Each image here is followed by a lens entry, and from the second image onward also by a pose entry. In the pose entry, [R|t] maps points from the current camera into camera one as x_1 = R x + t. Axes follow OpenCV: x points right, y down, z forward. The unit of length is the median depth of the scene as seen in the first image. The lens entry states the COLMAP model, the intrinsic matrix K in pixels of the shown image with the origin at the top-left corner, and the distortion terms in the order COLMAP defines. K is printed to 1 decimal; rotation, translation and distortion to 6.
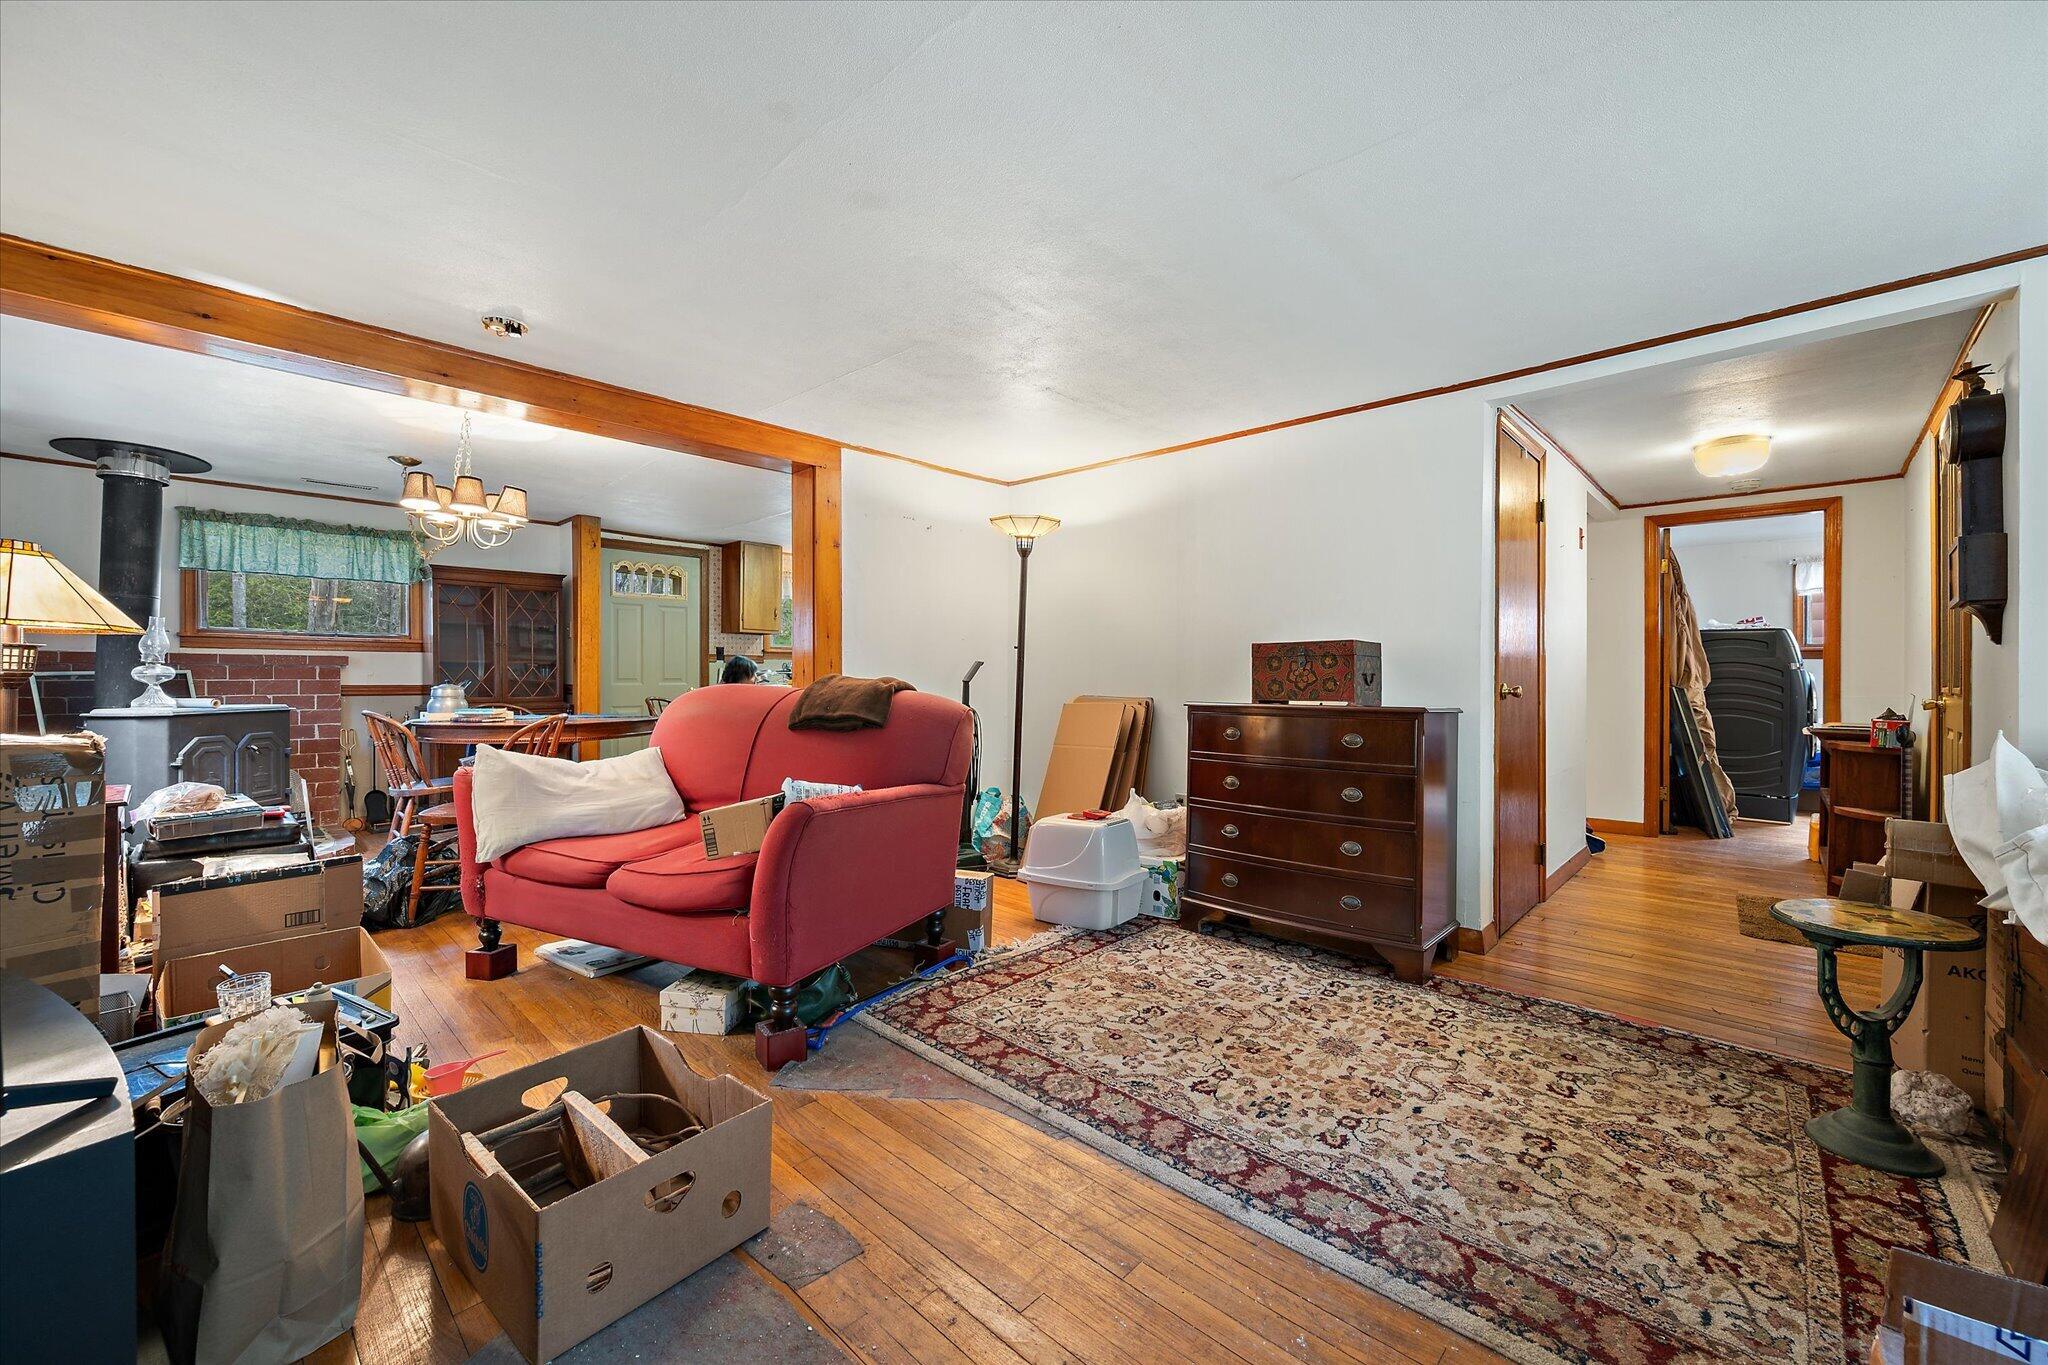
lens RADIAL K [[809.2, 0, 1031.5], [0, 809.2, 679.7], [0, 0, 1]] dist [-0.003635, 0.000673]
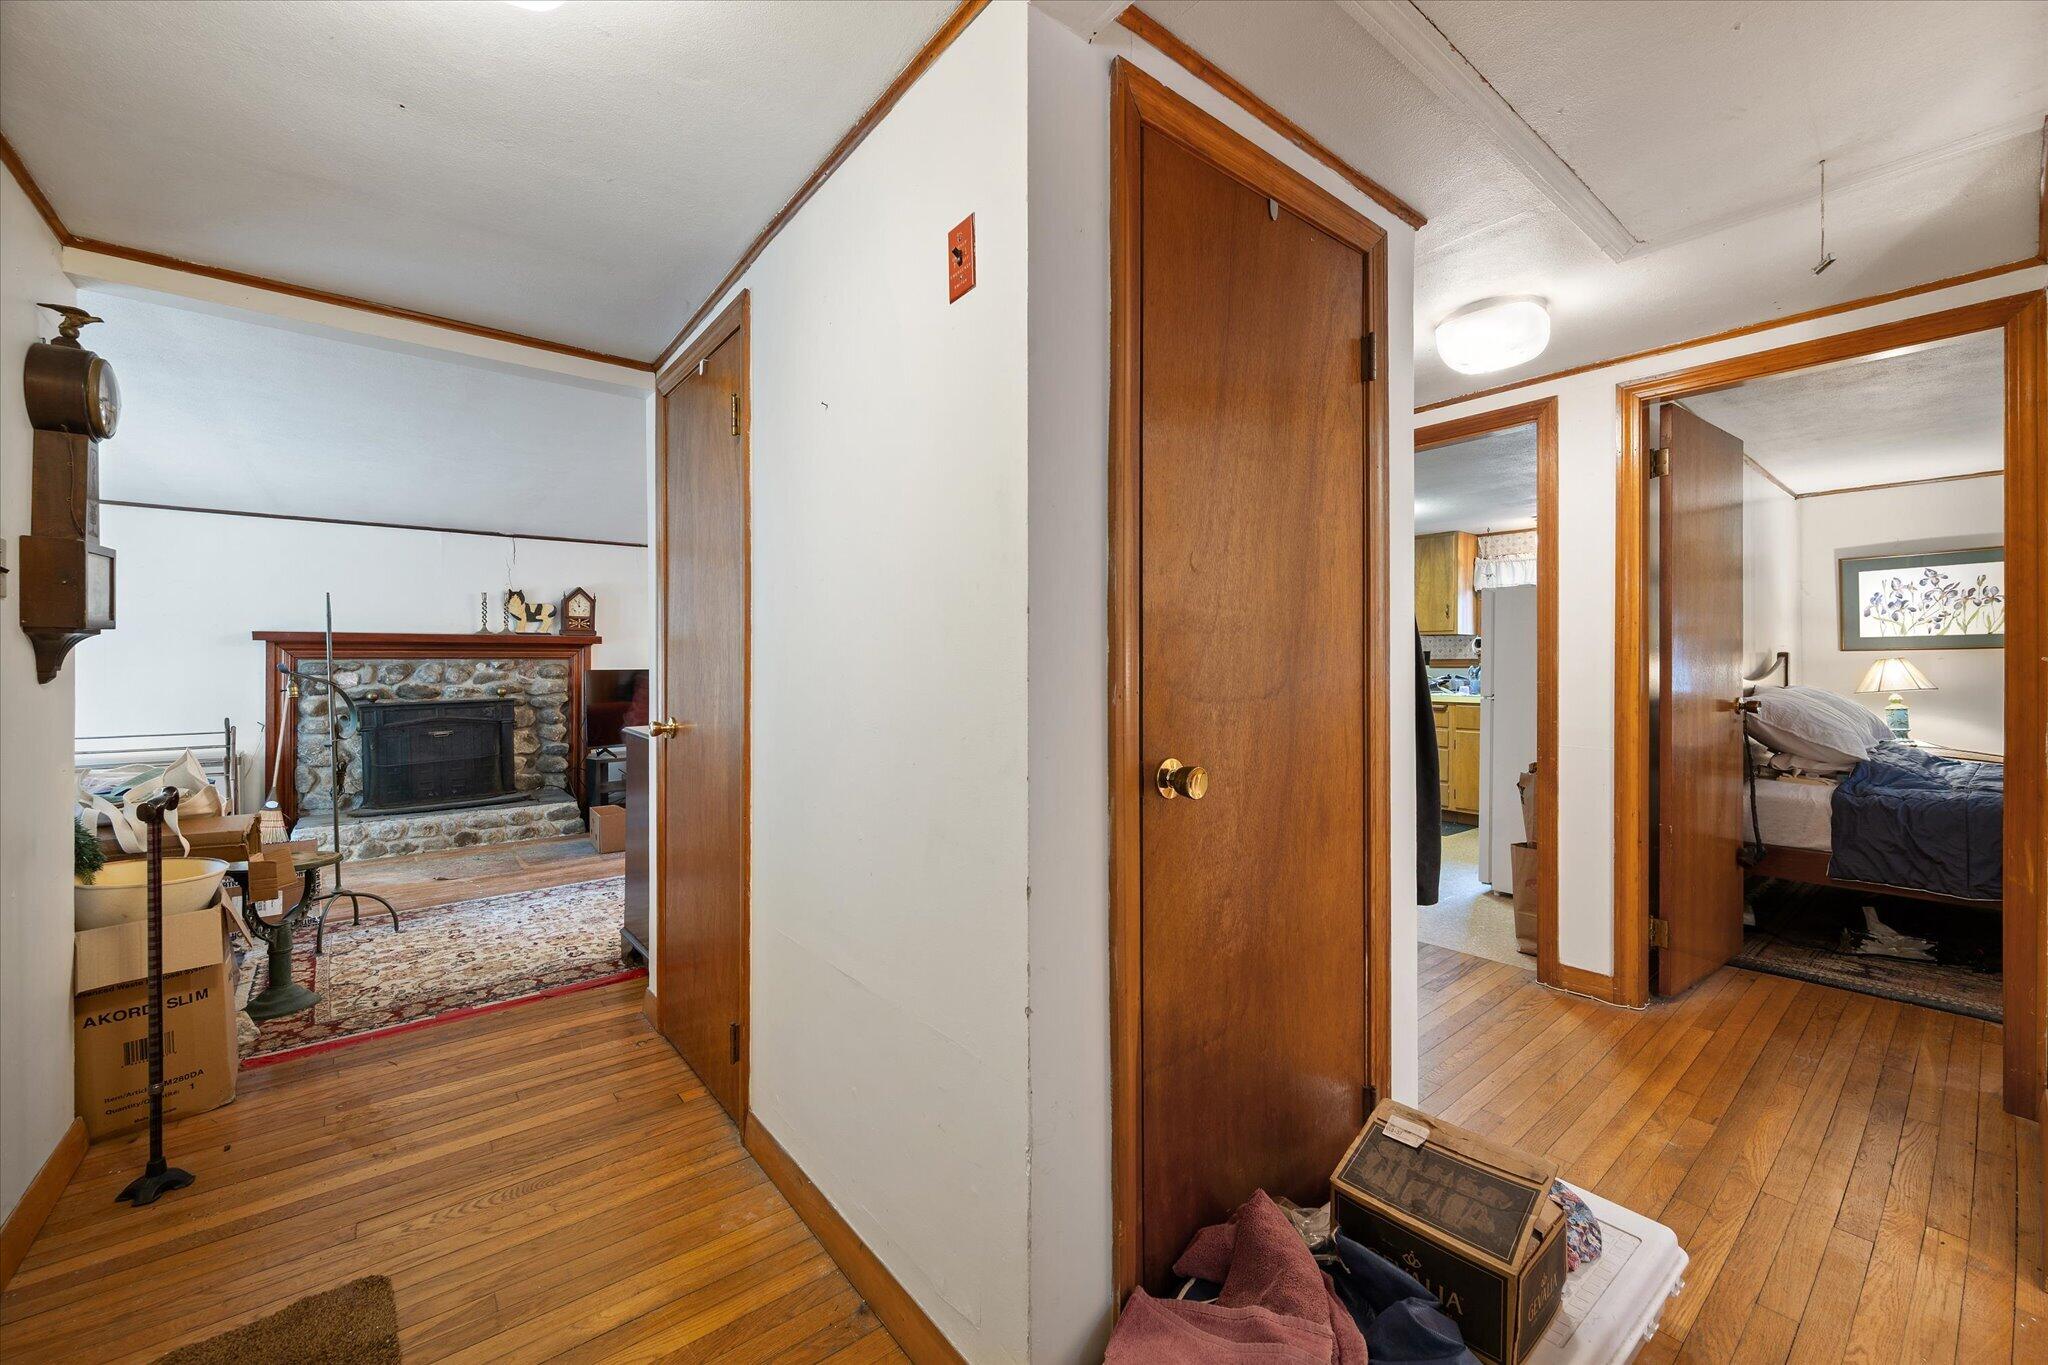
lens RADIAL K [[809.2, 0, 1028.7], [0, 809.2, 667.0], [0, 0, 1]] dist [-0.003635, 0.000673]
pose [[-0.135697, -0.001186, -0.990750, 1.504272], [0.000186, 0.999999, -0.001223, -0.051866], [0.990750, -0.000350, -0.135696, 1.665569]]
